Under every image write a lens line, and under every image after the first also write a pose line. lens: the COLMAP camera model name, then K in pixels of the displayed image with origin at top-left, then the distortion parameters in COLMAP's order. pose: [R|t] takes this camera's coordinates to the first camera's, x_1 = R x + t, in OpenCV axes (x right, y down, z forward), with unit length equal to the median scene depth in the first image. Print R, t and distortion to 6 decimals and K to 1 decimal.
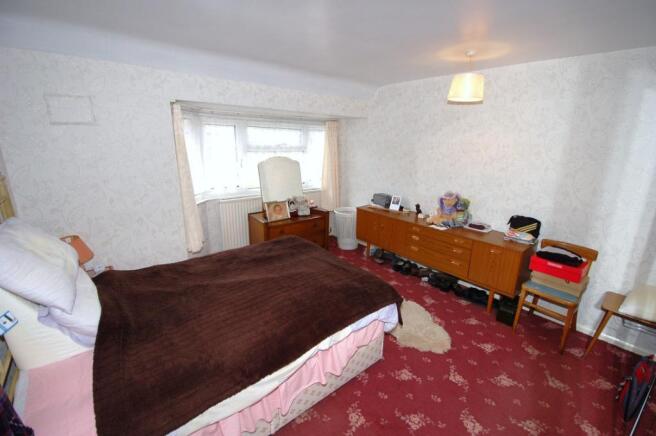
lens RADIAL K [[291.9, 0, 324.0], [0, 291.9, 219.8], [0, 0, 1]] dist [-0.018392, -0.002322]
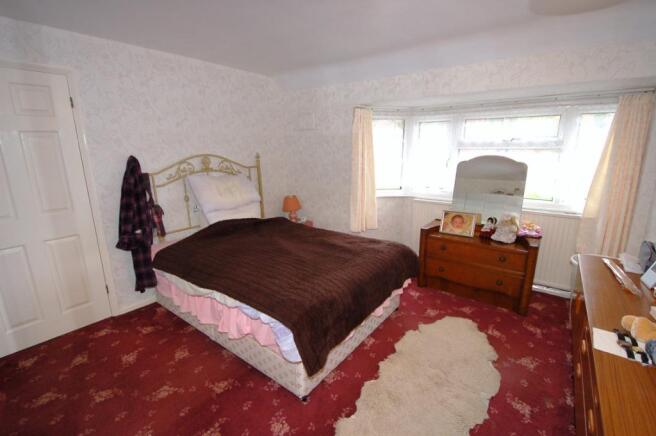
lens RADIAL K [[291.9, 0, 323.9], [0, 291.9, 216.2], [0, 0, 1]] dist [-0.018392, -0.002322]
pose [[0.207350, 0.207845, -0.955932, 0.517124], [-0.231189, 0.959901, 0.158561, -0.090719], [0.950557, 0.188123, 0.247087, 0.453138]]
